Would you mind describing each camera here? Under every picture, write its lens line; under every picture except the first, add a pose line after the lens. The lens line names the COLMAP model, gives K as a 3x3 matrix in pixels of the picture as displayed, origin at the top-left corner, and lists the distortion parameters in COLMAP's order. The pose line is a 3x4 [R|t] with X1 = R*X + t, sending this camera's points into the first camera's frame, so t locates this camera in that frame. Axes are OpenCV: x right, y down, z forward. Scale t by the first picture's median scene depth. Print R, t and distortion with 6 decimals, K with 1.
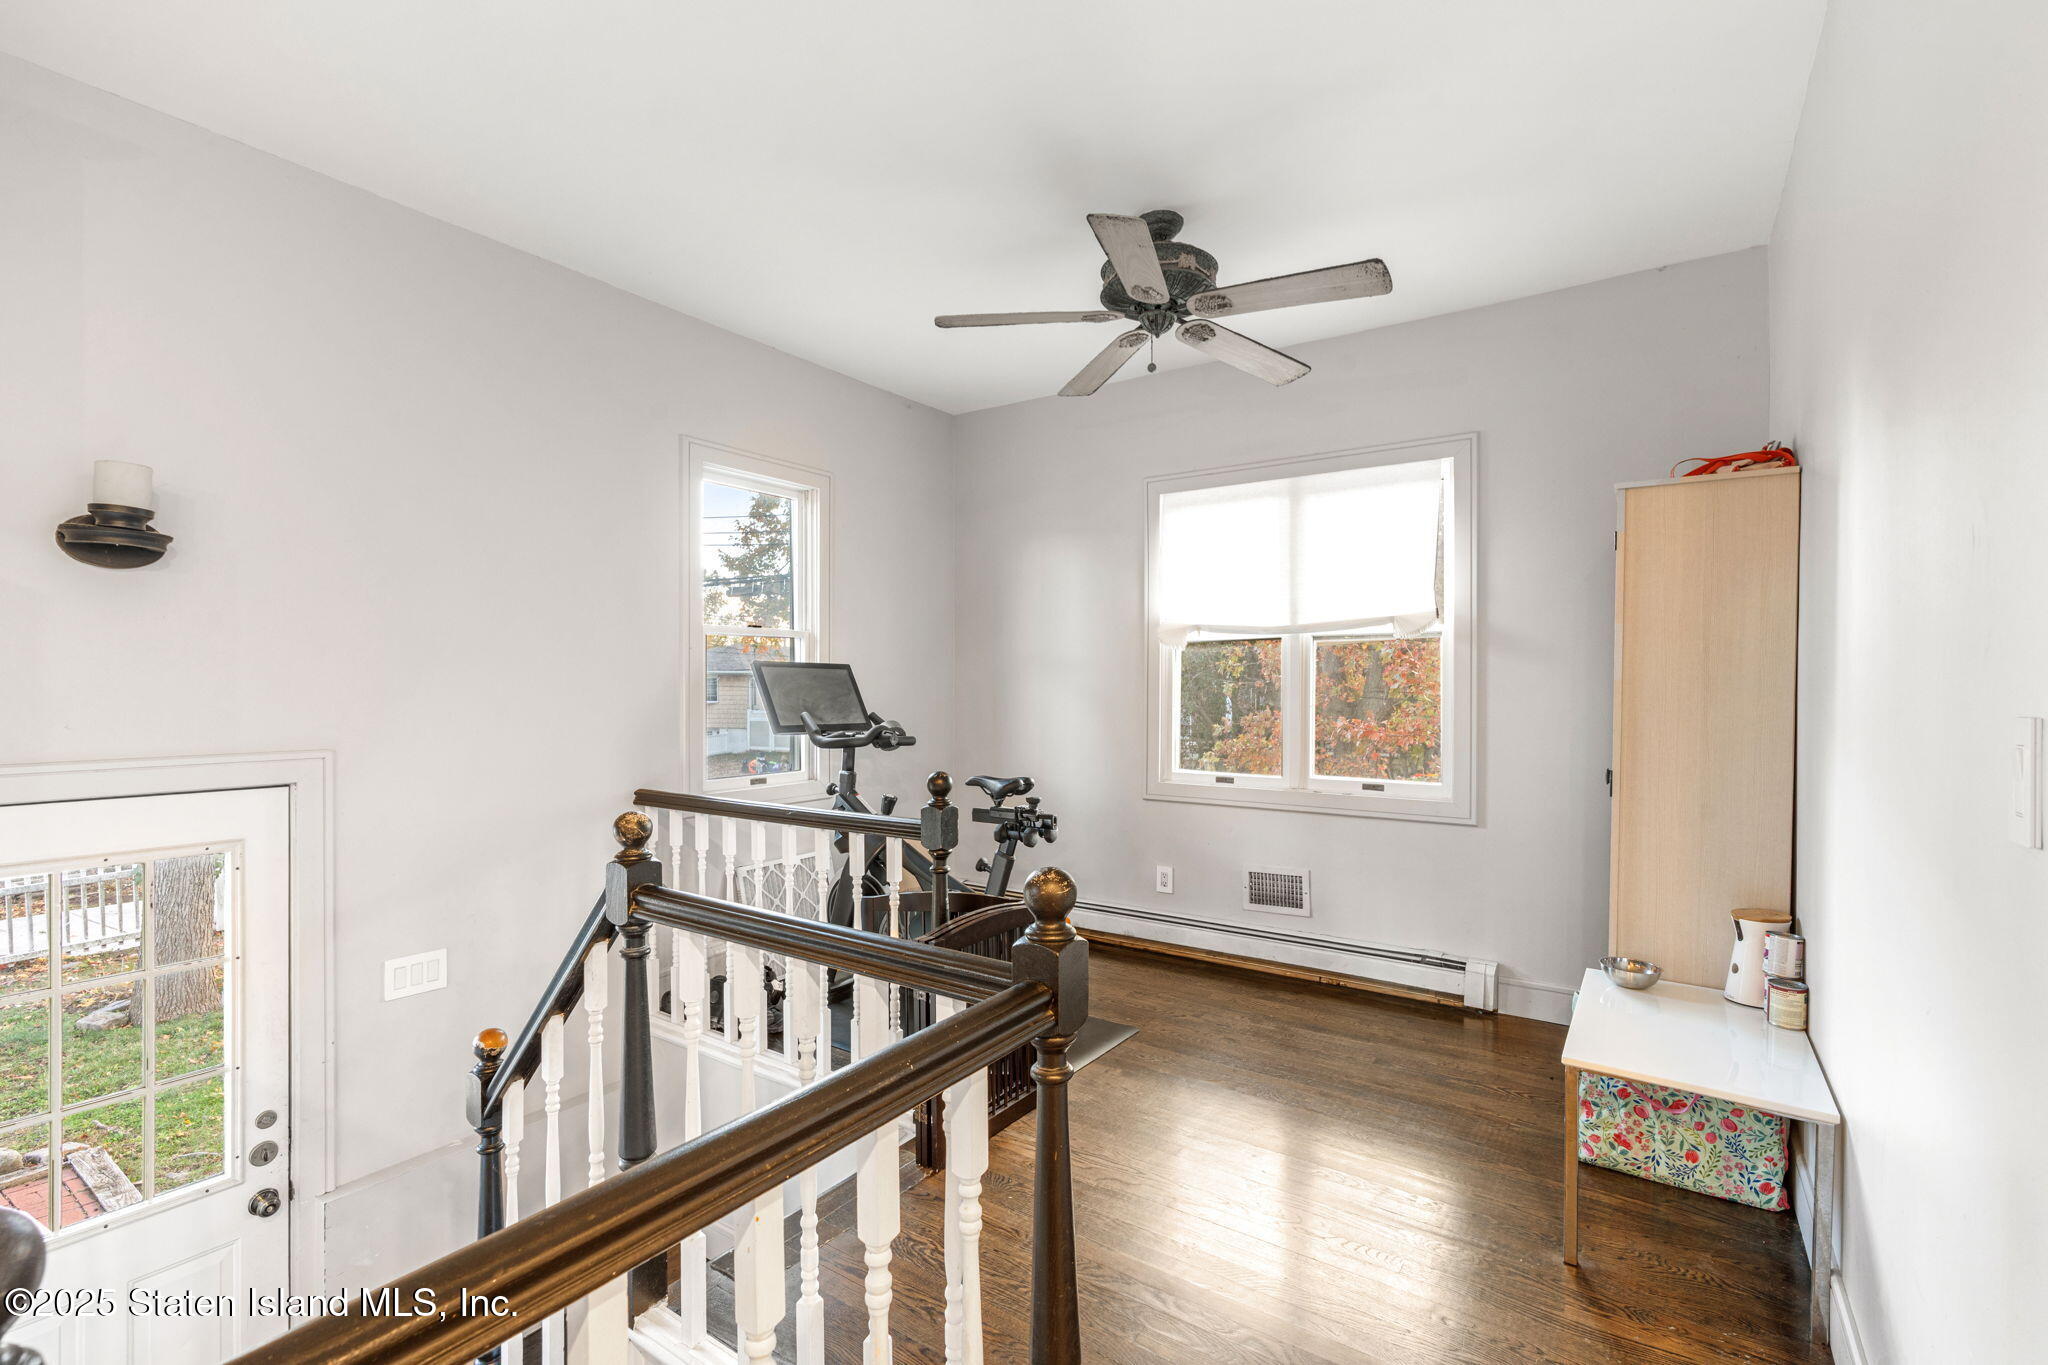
lens RADIAL K [[909.7, 0, 1037.7], [0, 909.7, 688.0], [0, 0, 1]] dist [-0.010118, 0.004537]
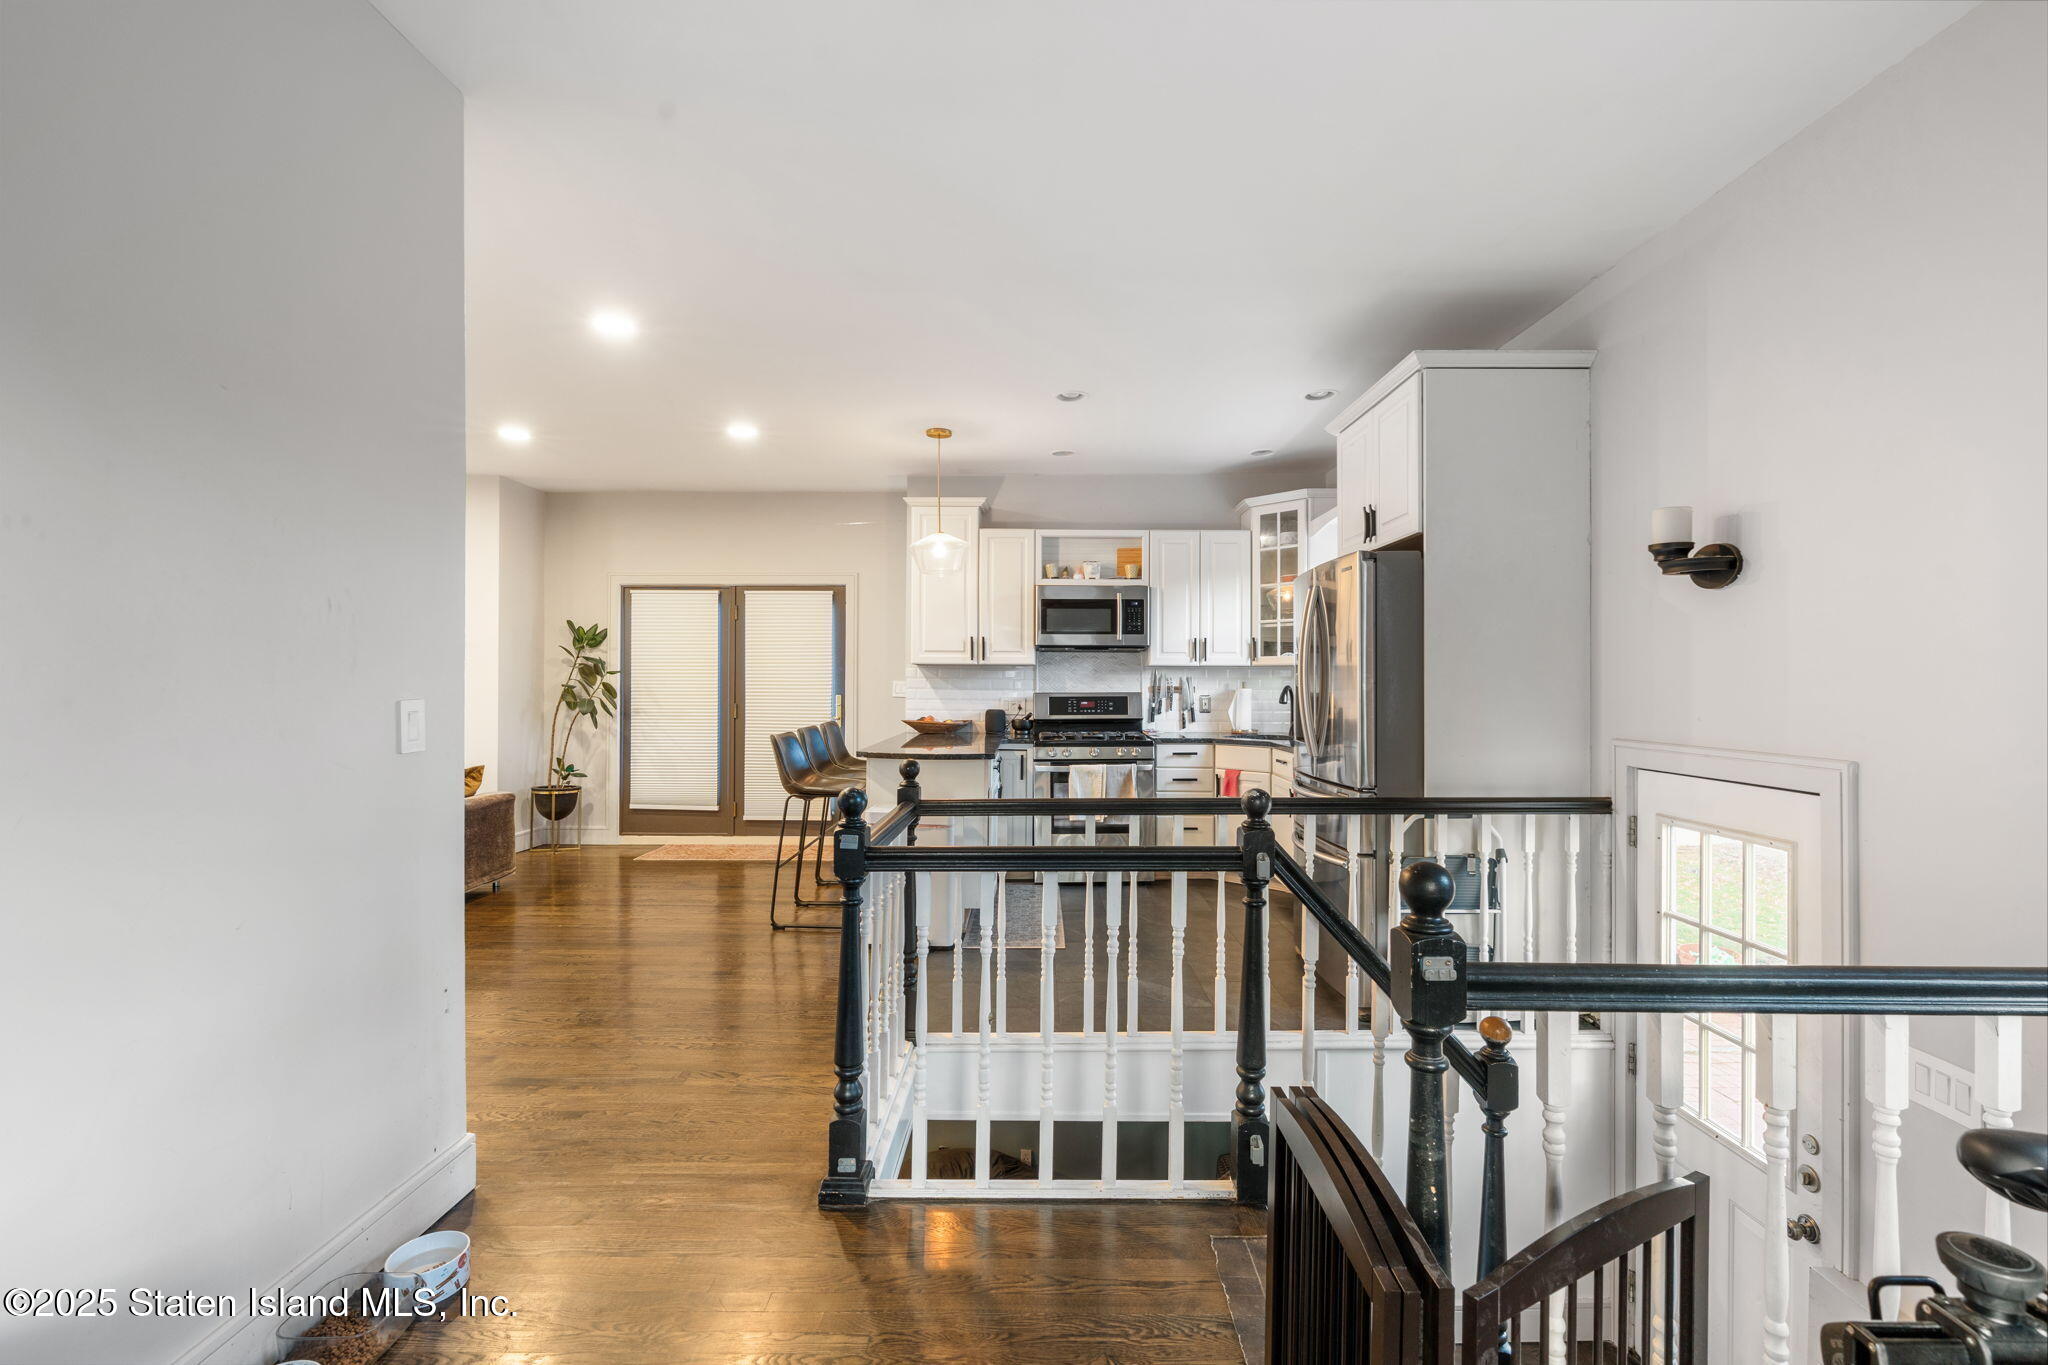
lens RADIAL K [[909.7, 0, 1041.8], [0, 909.7, 675.8], [0, 0, 1]] dist [-0.010118, 0.004537]
pose [[-0.827659, -0.006681, -0.561192, 0.286650], [-0.003044, 0.999968, -0.007415, -0.003907], [0.561223, -0.004429, -0.827652, 1.085554]]
